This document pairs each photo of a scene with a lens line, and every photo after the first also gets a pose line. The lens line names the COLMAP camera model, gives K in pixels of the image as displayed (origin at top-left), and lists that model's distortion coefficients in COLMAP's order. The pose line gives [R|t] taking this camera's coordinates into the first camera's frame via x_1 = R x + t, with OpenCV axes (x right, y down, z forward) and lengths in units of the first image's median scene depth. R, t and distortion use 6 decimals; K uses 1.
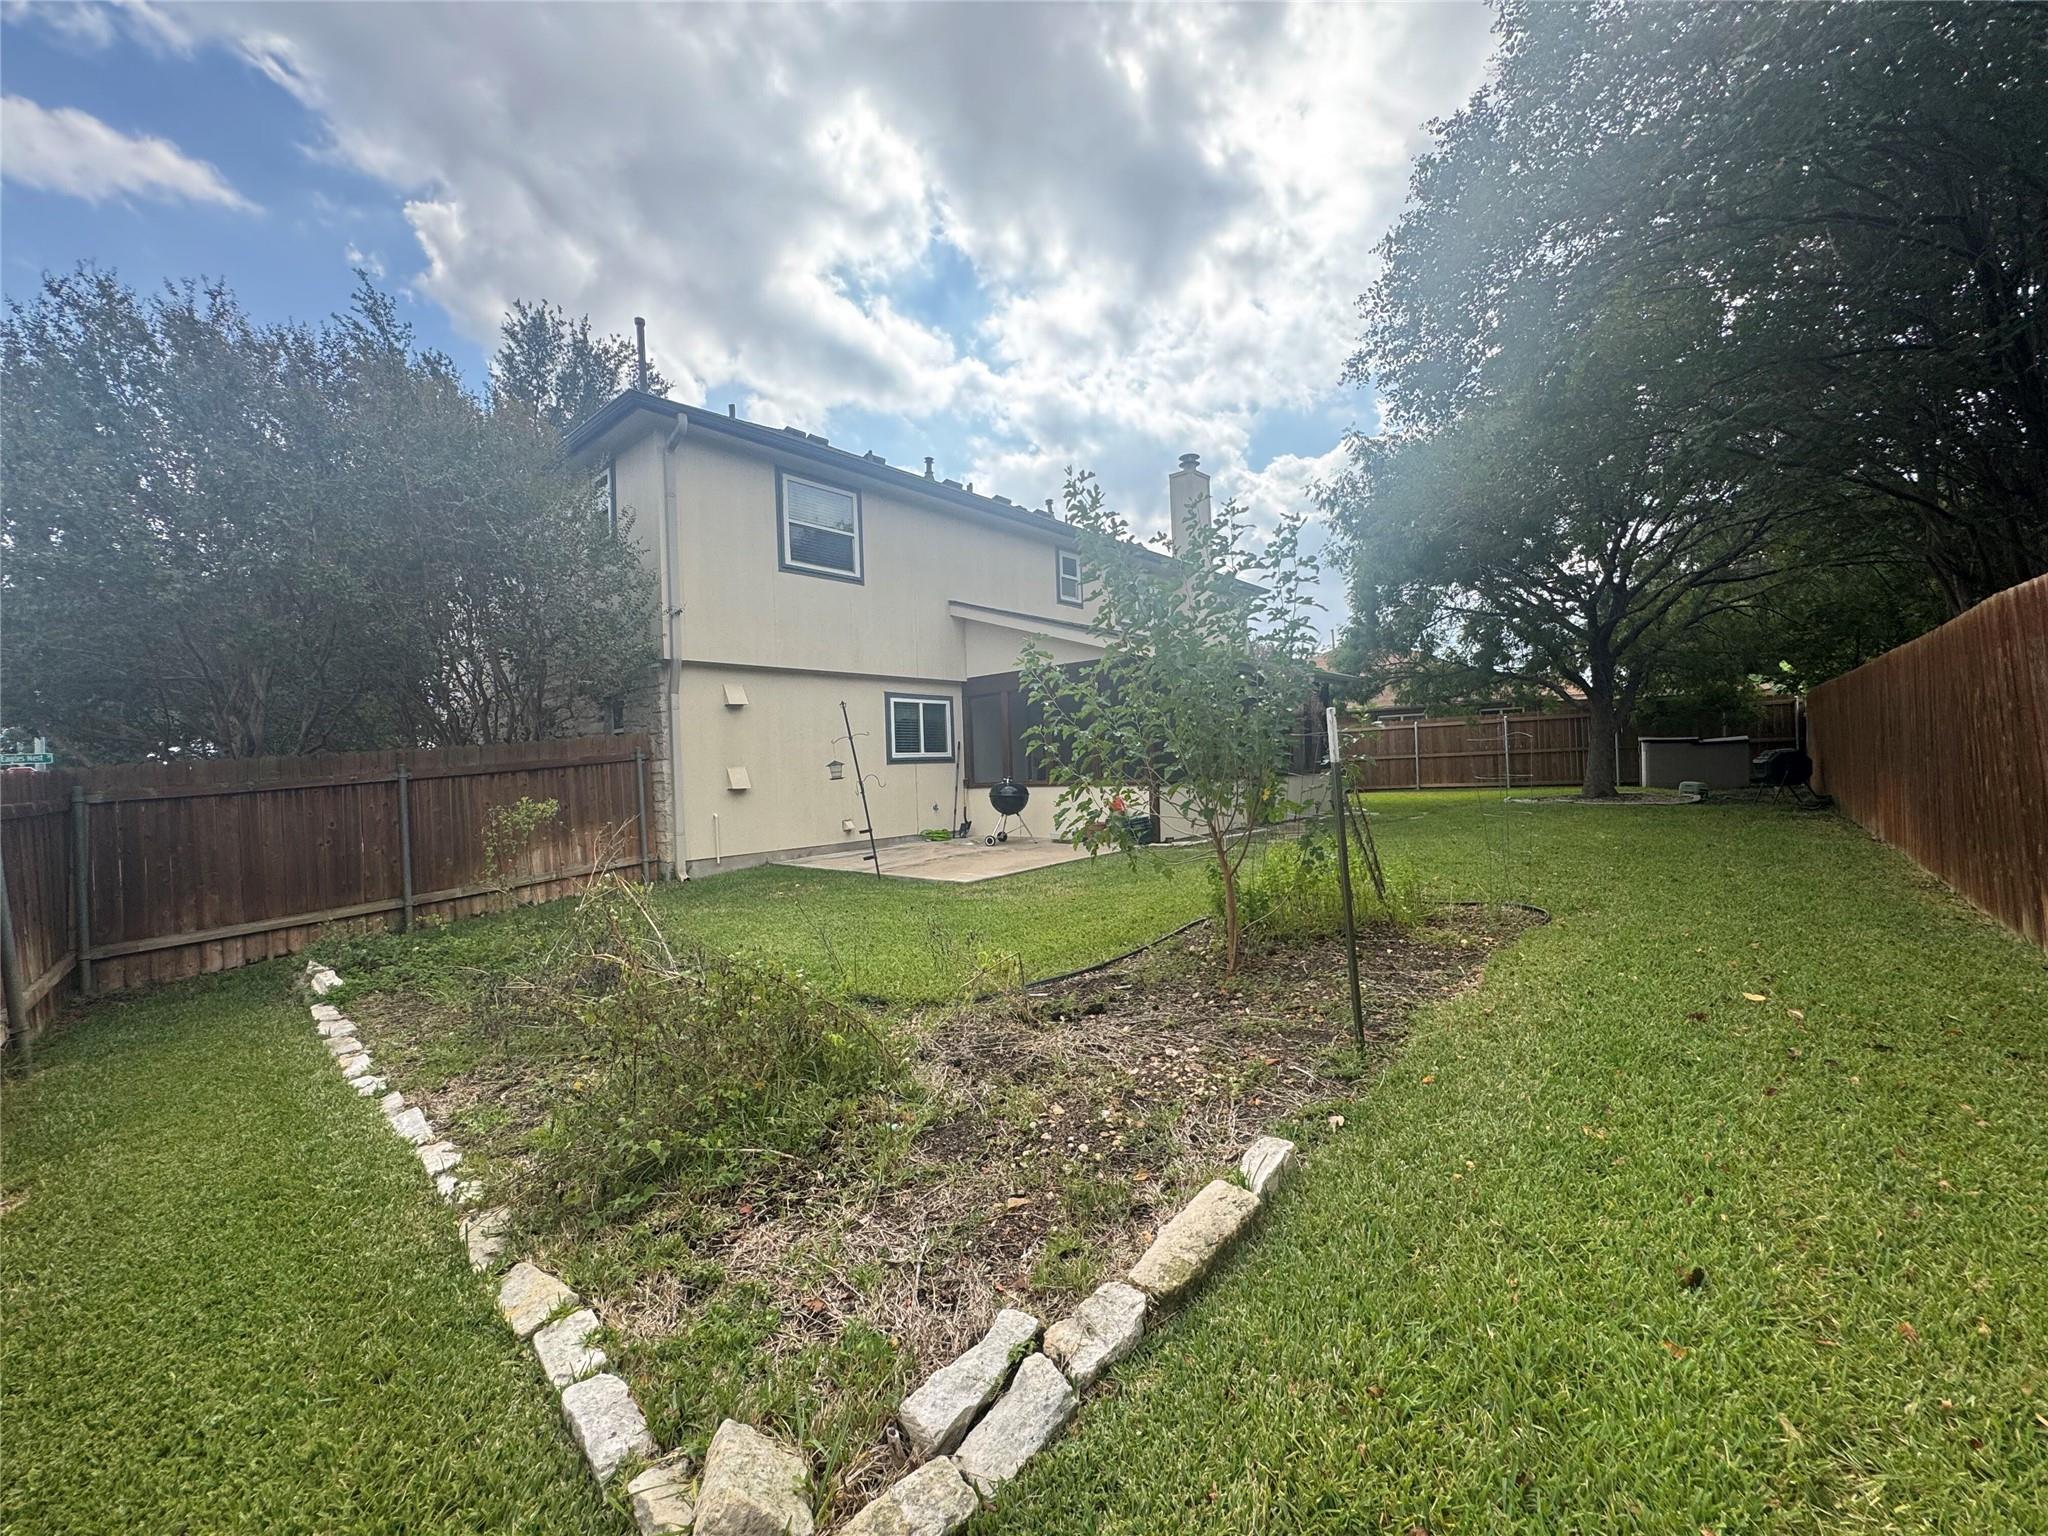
lens RADIAL K [[821.1, 0, 1024.0], [0, 821.1, 768.0], [0, 0, 1]] dist [-0.003678, 0.000758]
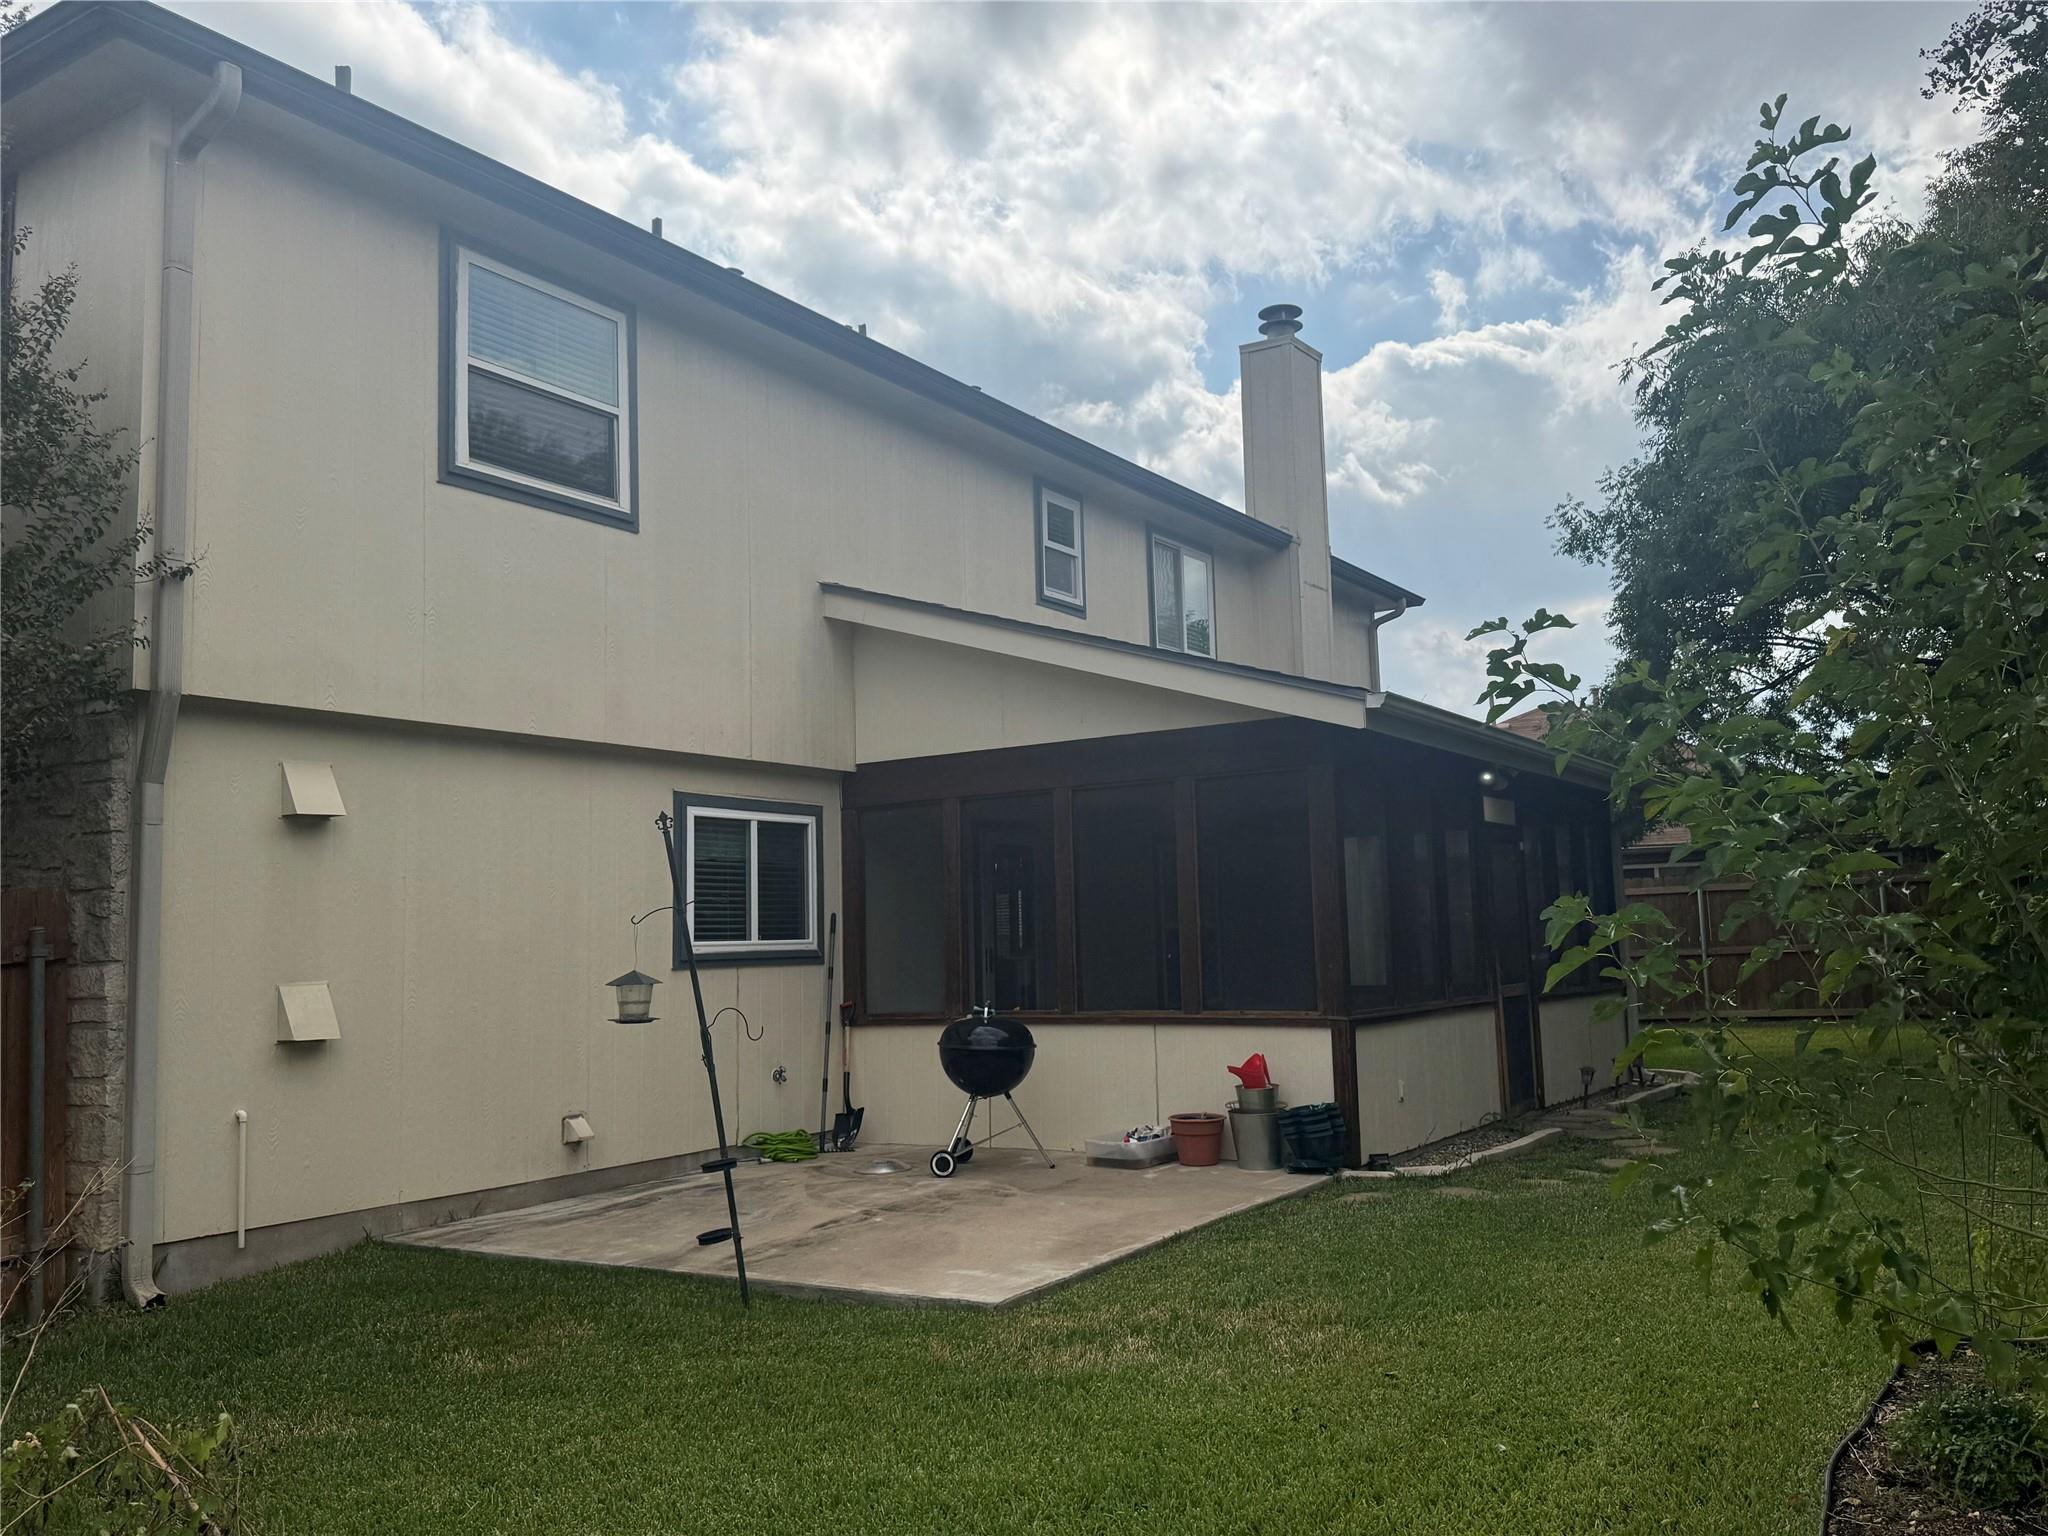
lens RADIAL K [[1663.2, 0, 1024.0], [0, 1663.2, 768.0], [0, 0, 1]] dist [0.120669, -0.200944]
pose [[0.988801, 0.024315, 0.147244, -0.128156], [-0.007553, 0.993527, -0.113345, -0.011815], [-0.149047, 0.110964, 0.982584, 0.162597]]
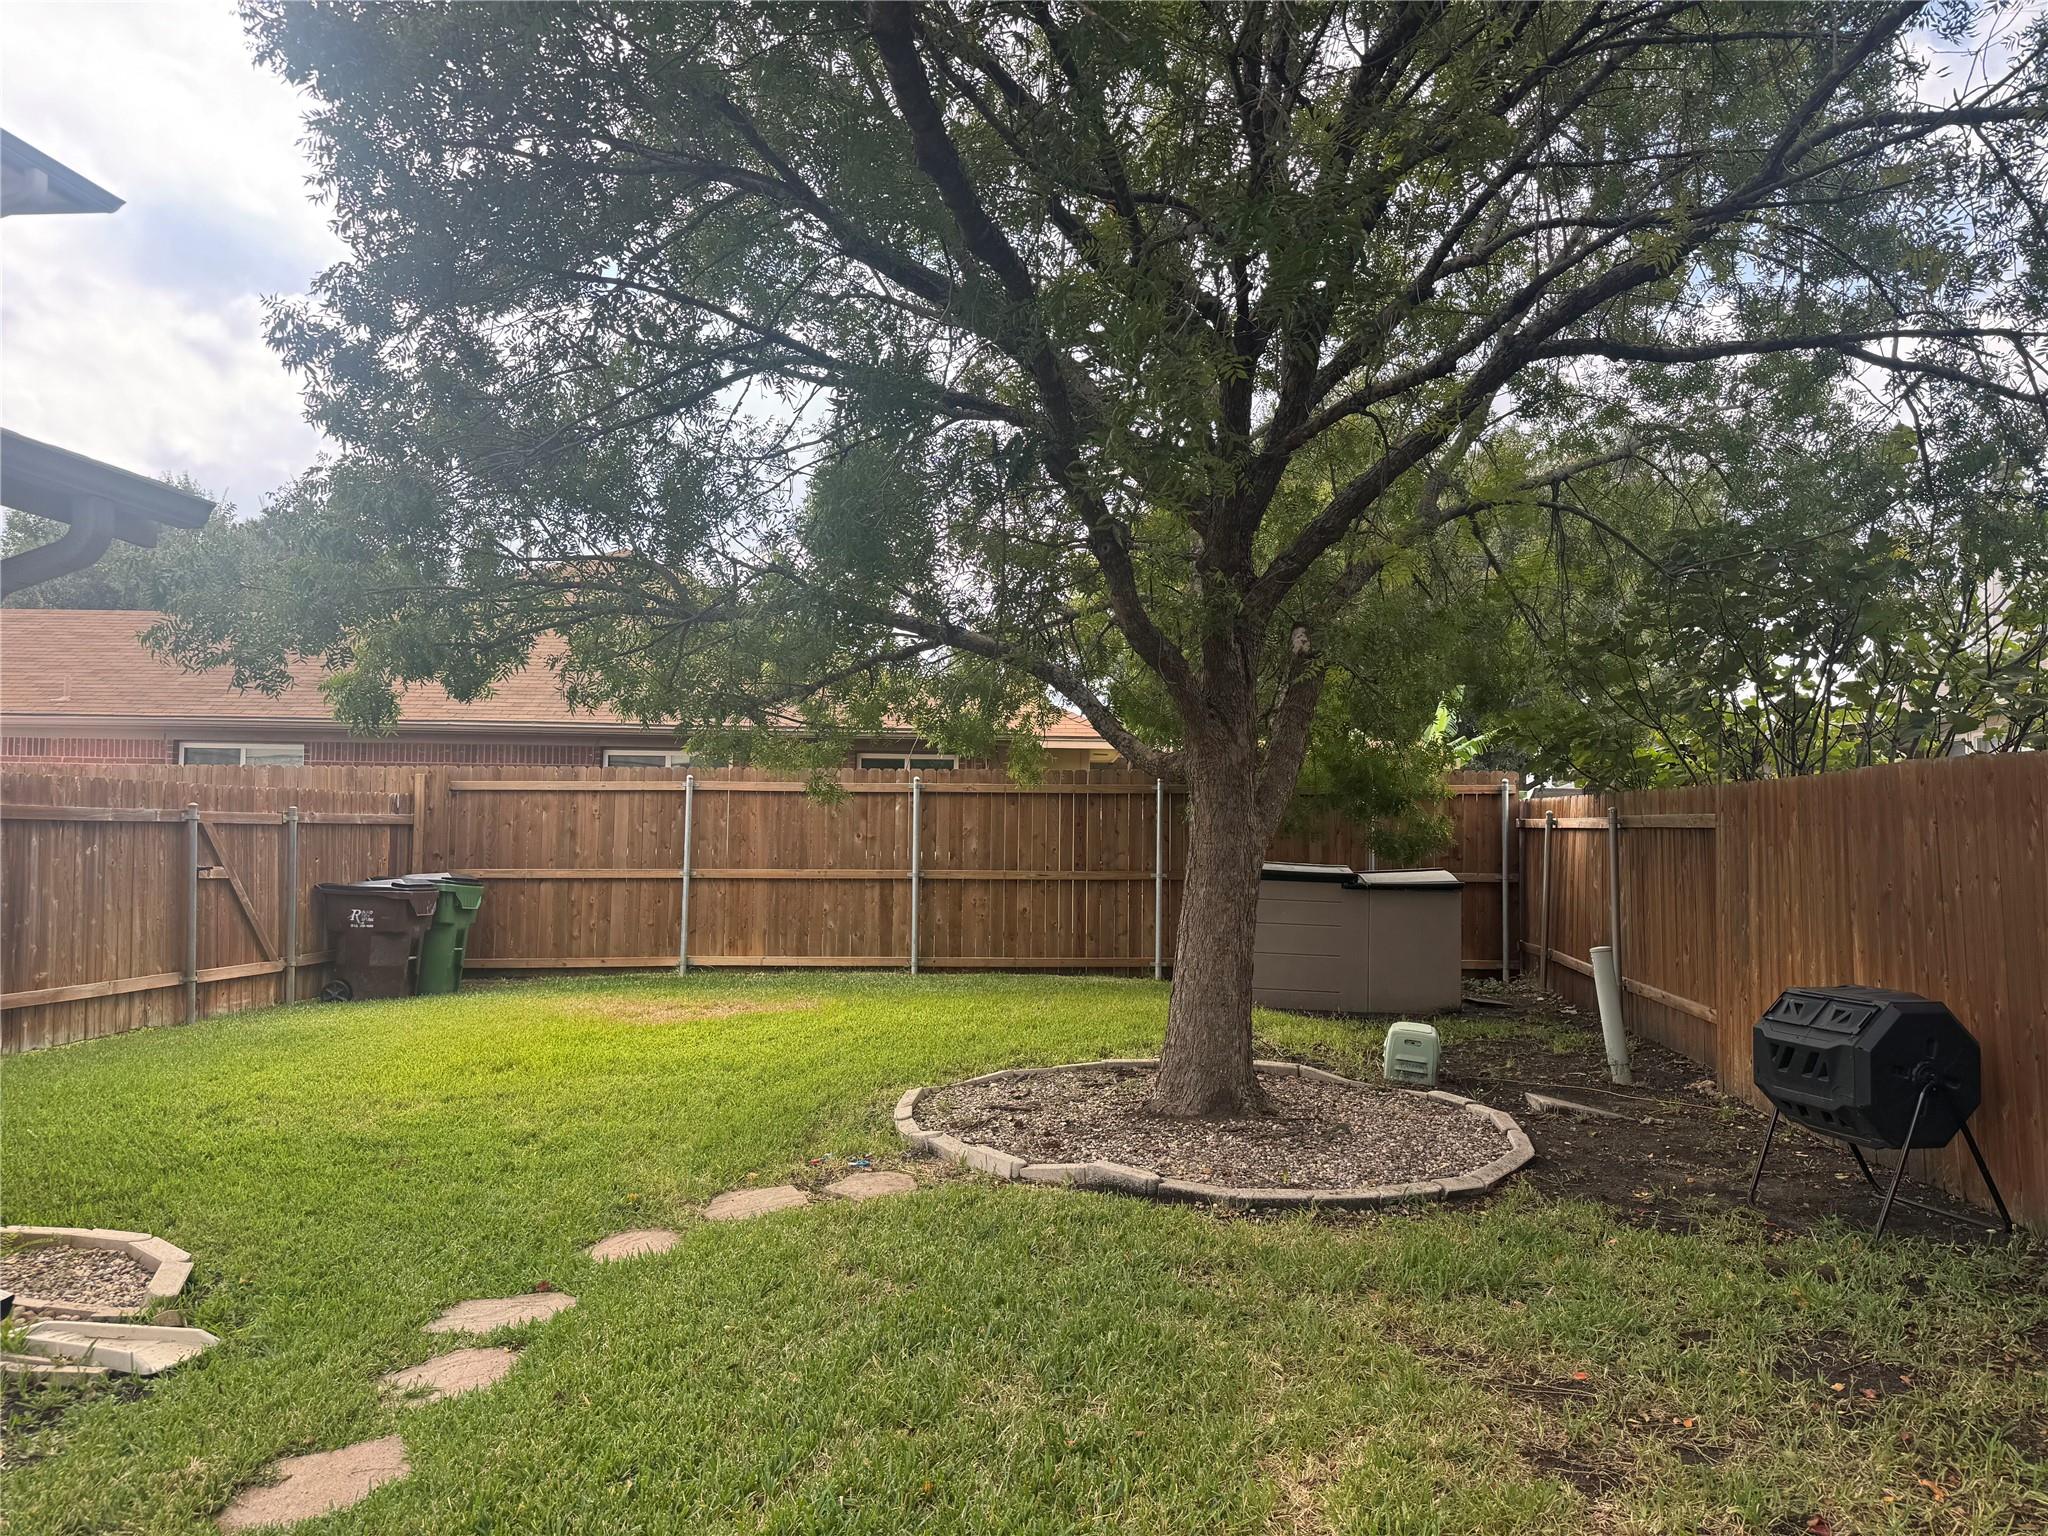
lens RADIAL K [[1438.3, 0, 1062.5], [0, 1438.3, 773.1], [0, 0, 1]] dist [0.005546, -0.030666]
pose [[0.804457, 0.071746, 0.589662, 0.520674], [-0.045369, 0.997201, -0.059437, -0.058475], [-0.592275, 0.021062, 0.805460, 0.886245]]
